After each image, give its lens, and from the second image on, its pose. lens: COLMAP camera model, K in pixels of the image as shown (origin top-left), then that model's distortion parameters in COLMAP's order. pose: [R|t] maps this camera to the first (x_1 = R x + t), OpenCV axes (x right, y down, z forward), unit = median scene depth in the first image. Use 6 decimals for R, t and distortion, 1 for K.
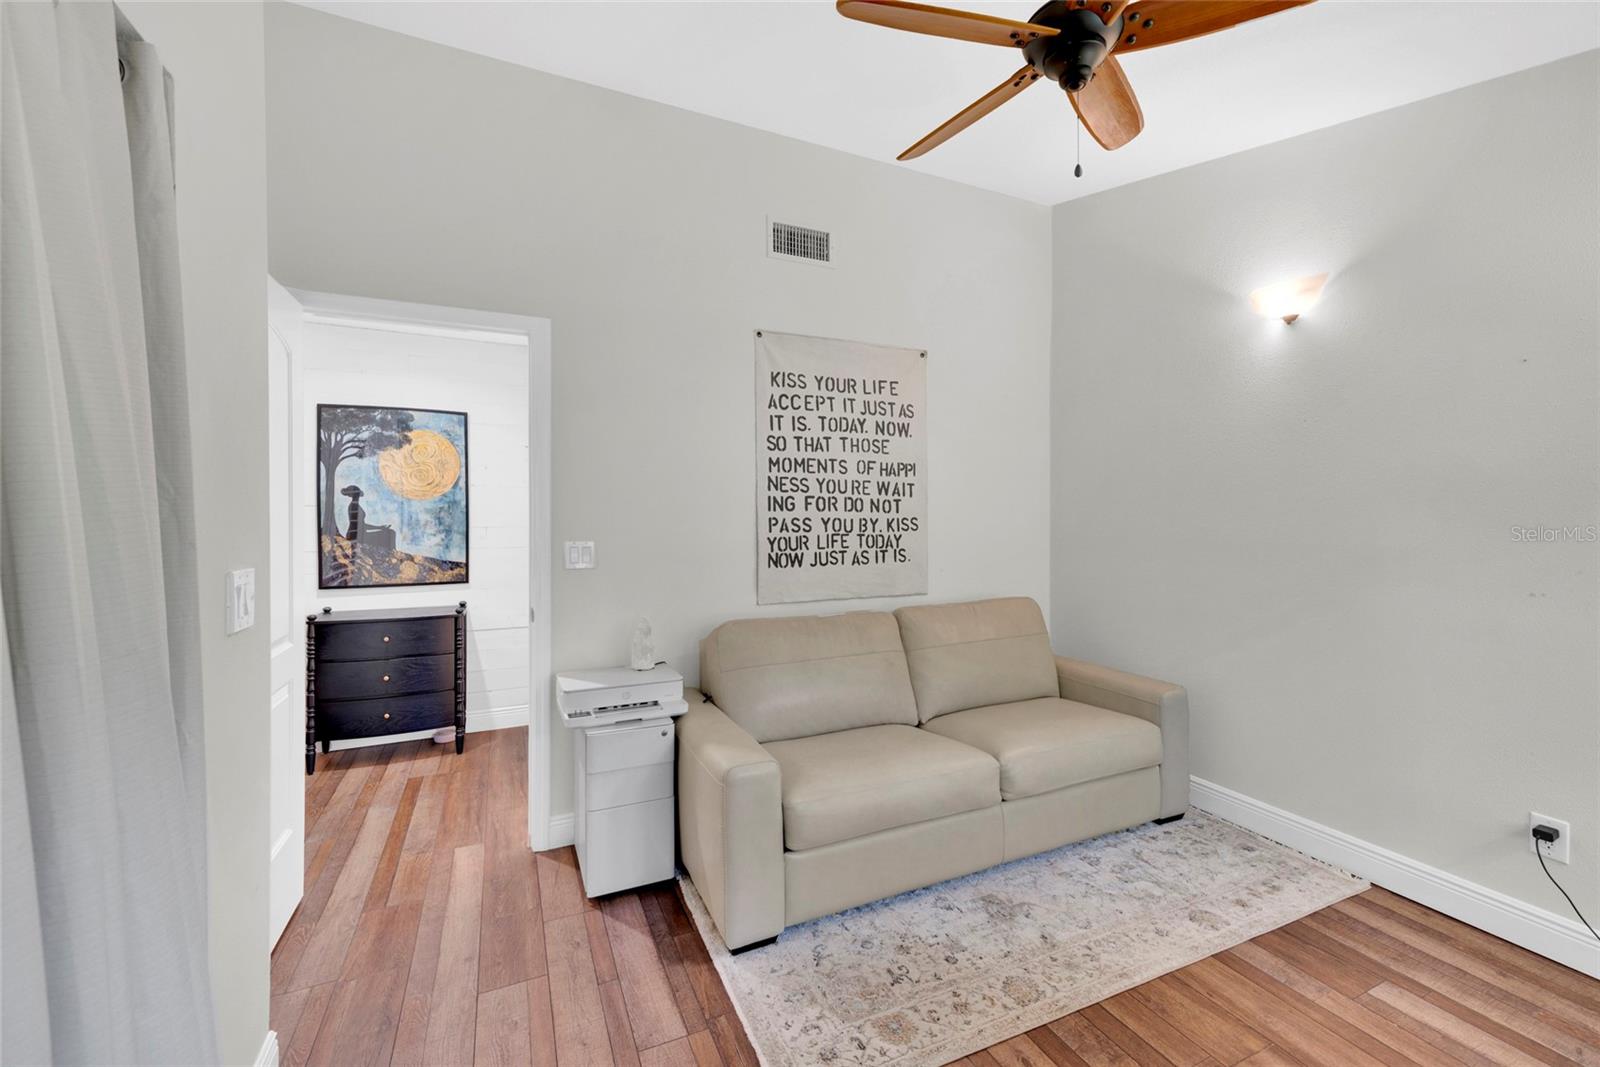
lens RADIAL K [[630.6, 0, 804.4], [0, 630.6, 525.1], [0, 0, 1]] dist [0.000440, -0.001237]
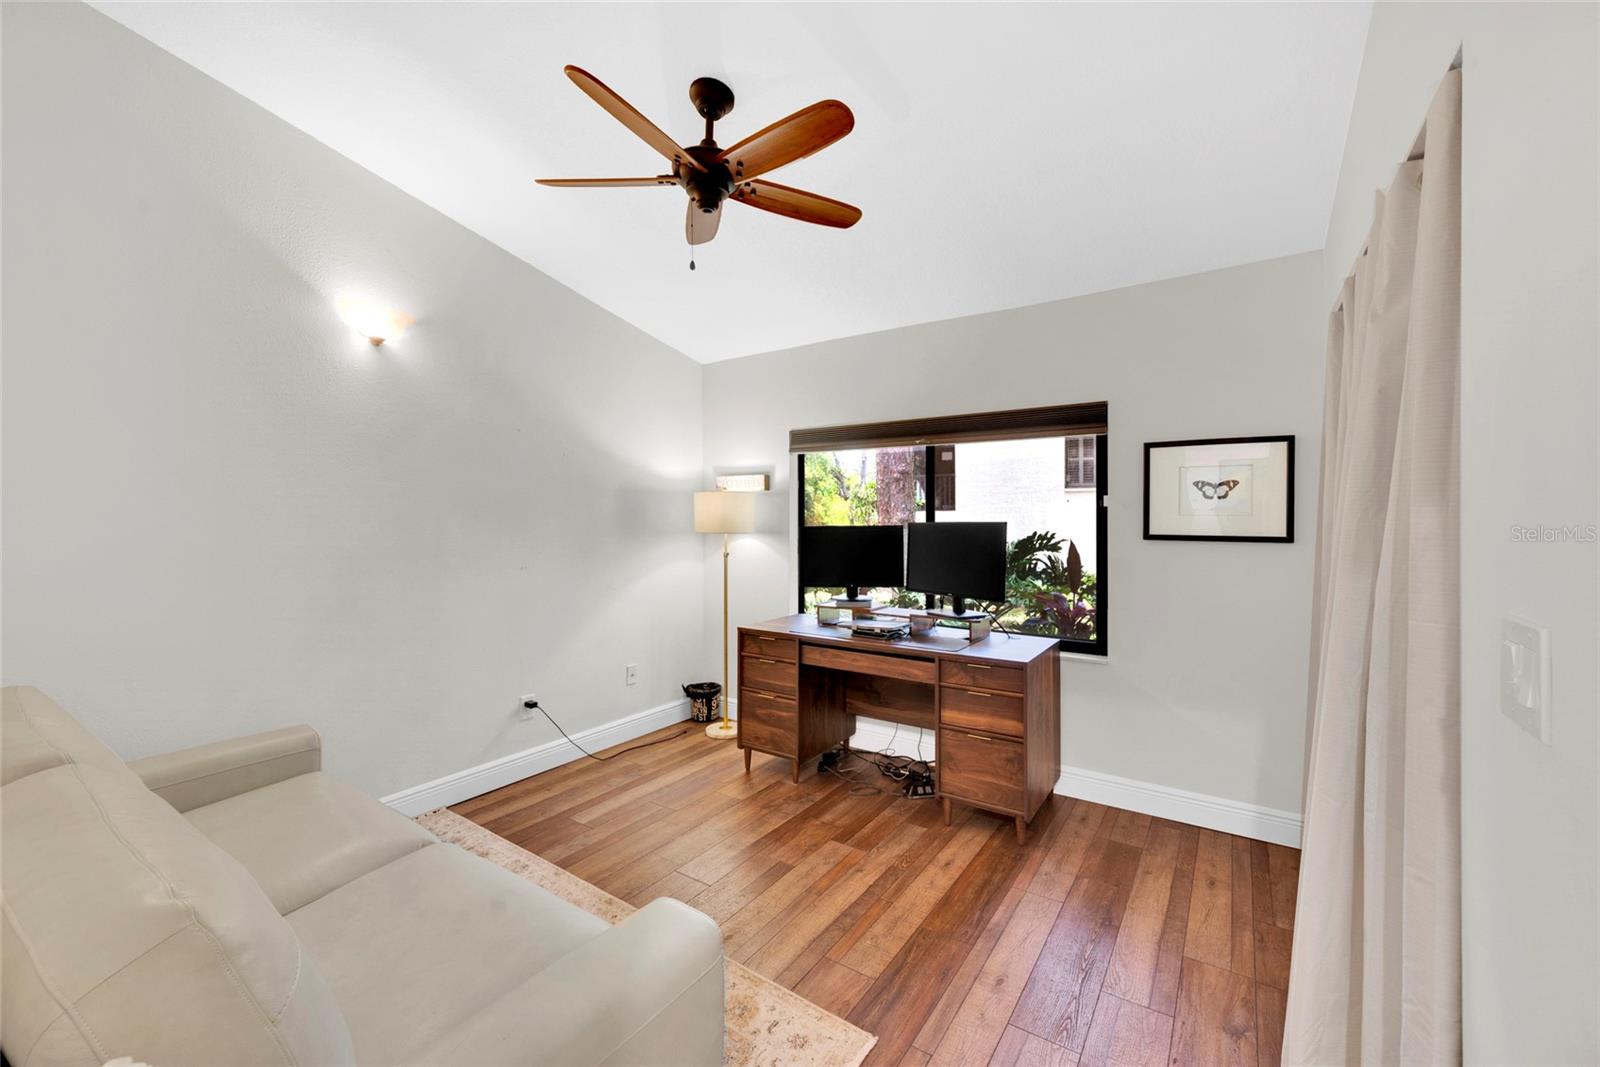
lens RADIAL K [[630.6, 0, 797.7], [0, 630.6, 530.5], [0, 0, 1]] dist [0.000440, -0.001237]
pose [[-0.483036, -0.022404, 0.875314, -0.660031], [0.017631, 0.999221, 0.035306, -0.038025], [-0.875423, 0.032487, -0.482265, 1.132164]]
